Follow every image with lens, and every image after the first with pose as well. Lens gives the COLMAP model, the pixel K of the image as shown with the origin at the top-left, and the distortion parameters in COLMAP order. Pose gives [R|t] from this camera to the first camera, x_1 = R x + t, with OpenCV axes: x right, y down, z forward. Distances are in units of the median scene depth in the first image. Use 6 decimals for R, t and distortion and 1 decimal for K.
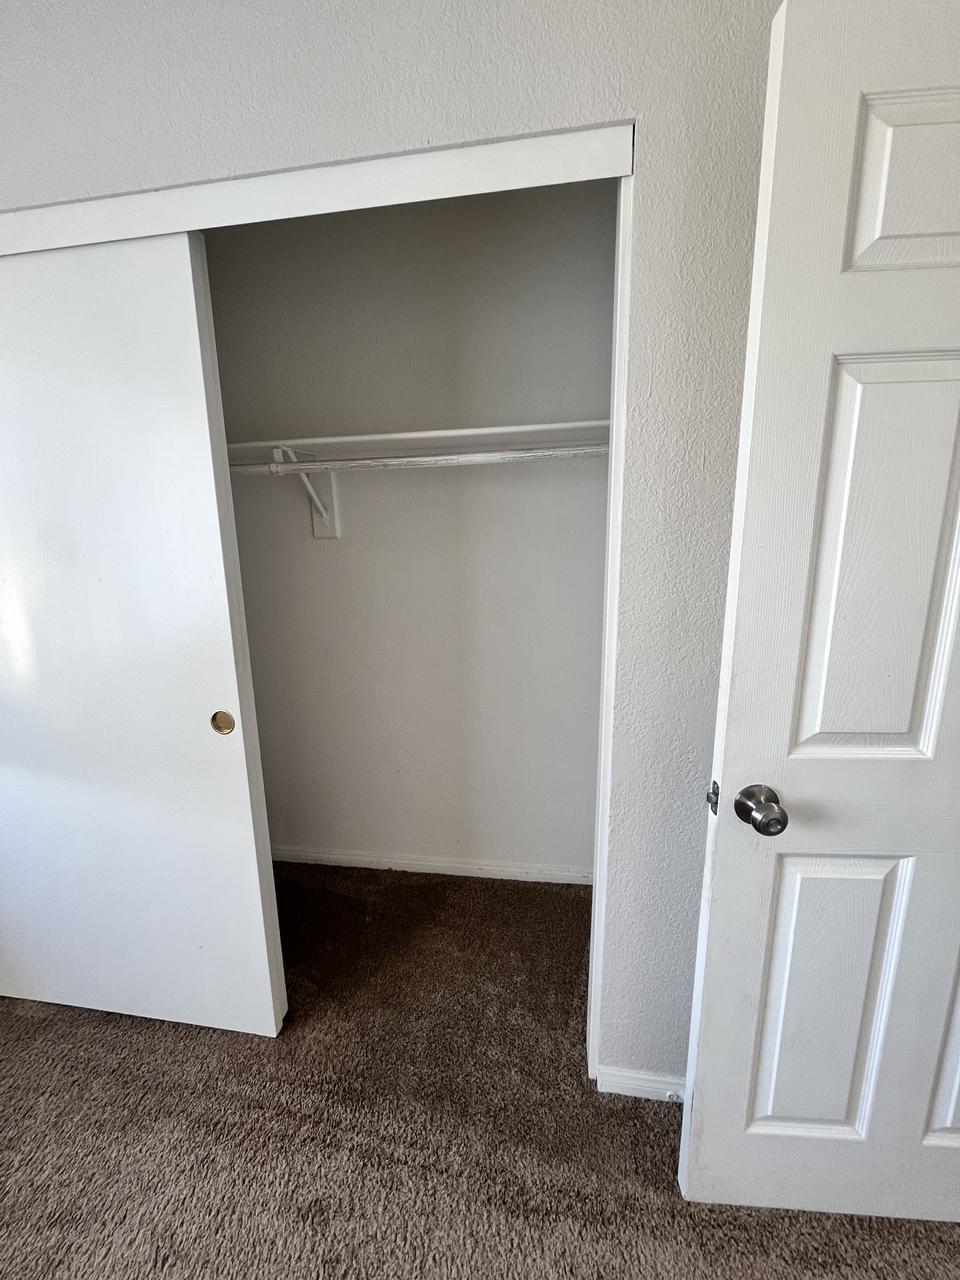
lens RADIAL K [[516.5, 0, 480.7], [0, 516.5, 638.6], [0, 0, 1]] dist [-0.006182, 0.000750]
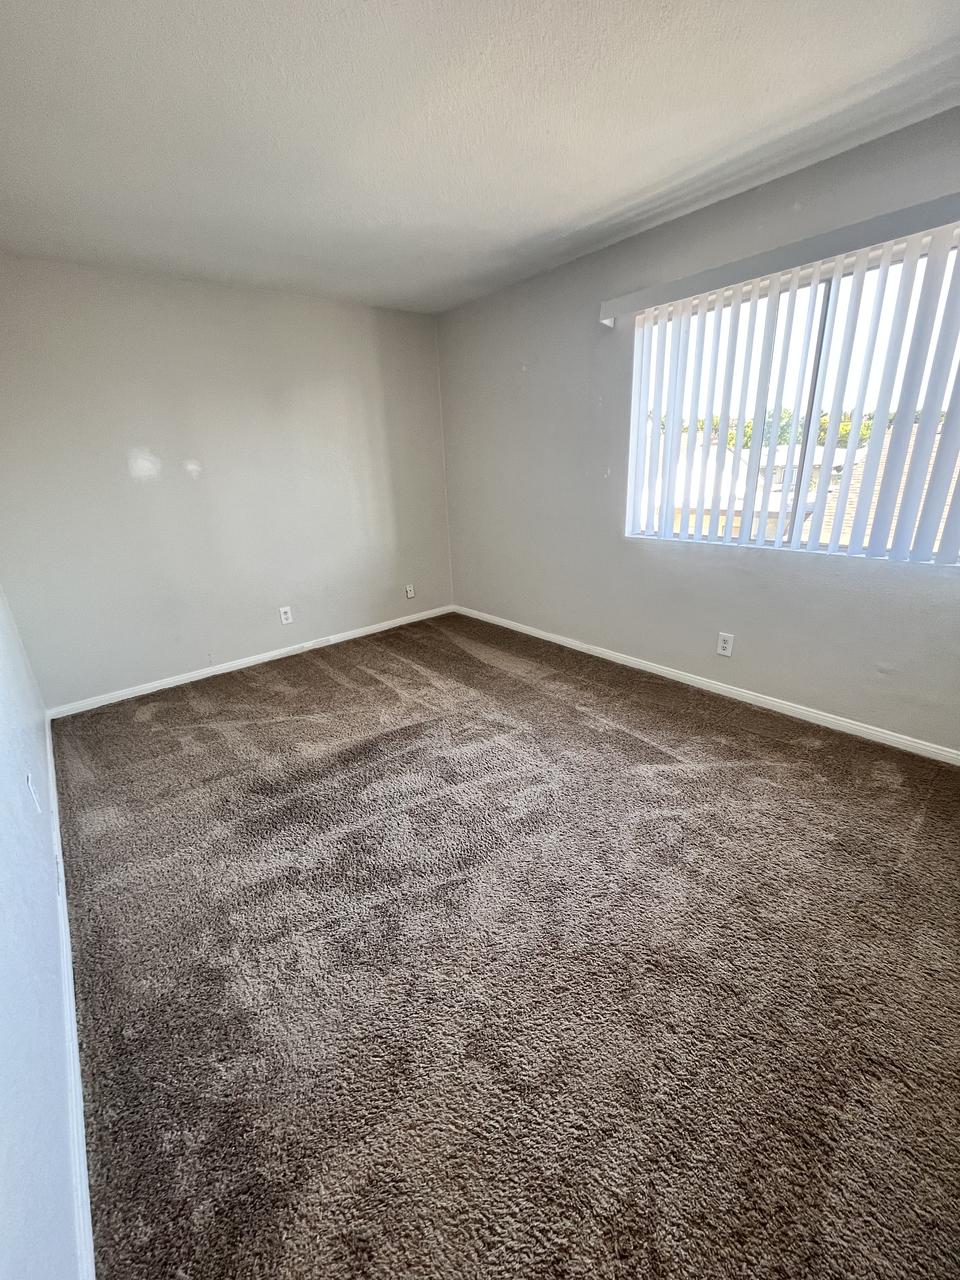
lens RADIAL K [[516.5, 0, 472.0], [0, 516.5, 637.6], [0, 0, 1]] dist [-0.006182, 0.000750]
pose [[-0.677421, 0.285912, -0.677757, 1.033047], [-0.092928, 0.880728, 0.464417, -0.142181], [0.729702, 0.377589, -0.570055, 0.614572]]
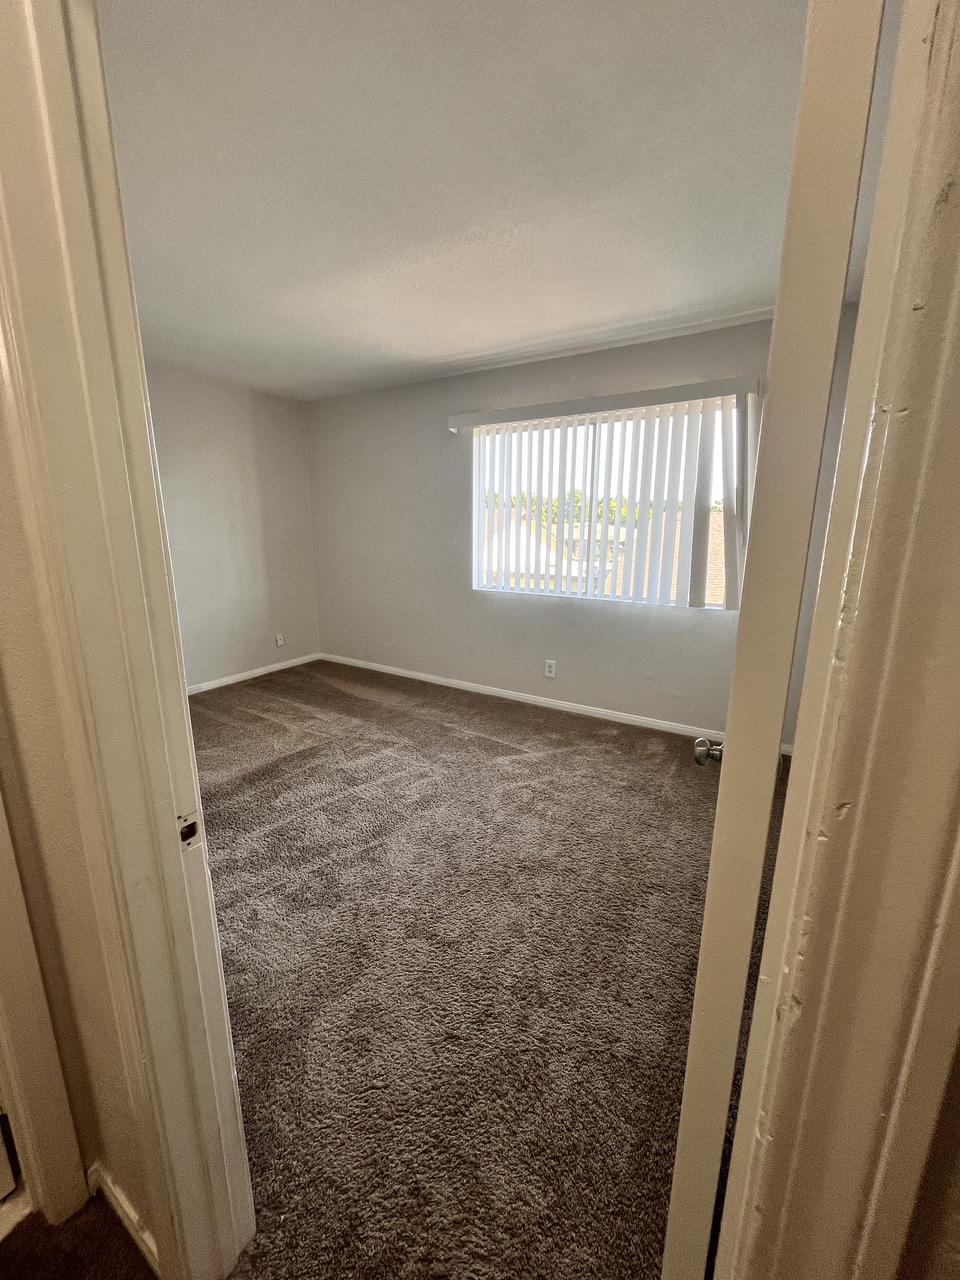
lens RADIAL K [[516.5, 0, 480.2], [0, 516.5, 640.1], [0, 0, 1]] dist [-0.006182, 0.000750]
pose [[-0.408837, 0.219742, -0.885757, 1.795813], [-0.184684, 0.930575, 0.316105, -0.228434], [0.893725, 0.292821, -0.339870, 0.820523]]
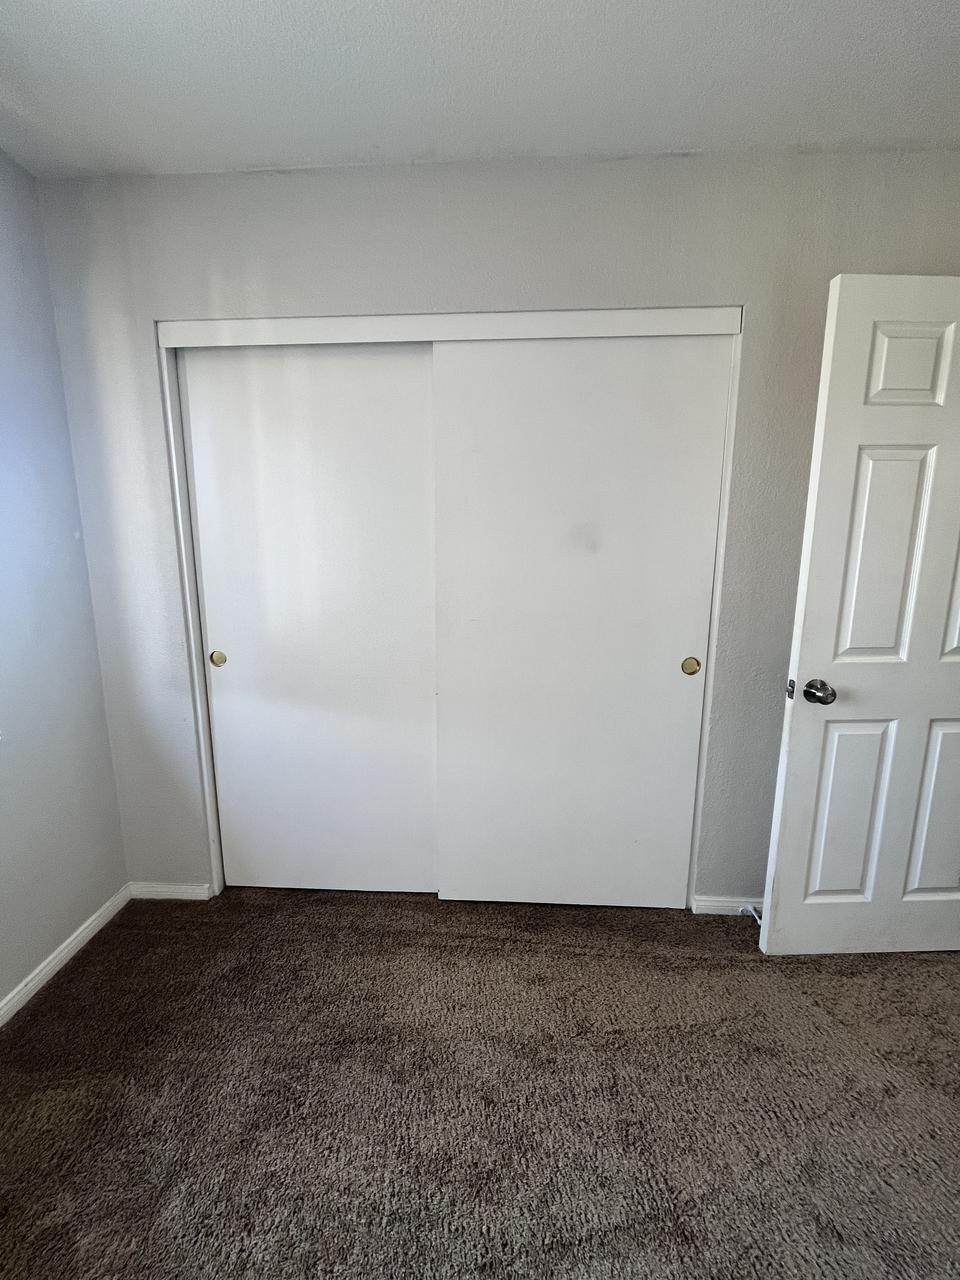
lens RADIAL K [[516.5, 0, 479.6], [0, 516.5, 641.5], [0, 0, 1]] dist [-0.006182, 0.000750]
pose [[0.993841, -0.000610, 0.110815, -0.784482], [0.004086, 0.999507, -0.031141, 0.199856], [-0.110741, 0.031402, 0.993353, -0.613769]]
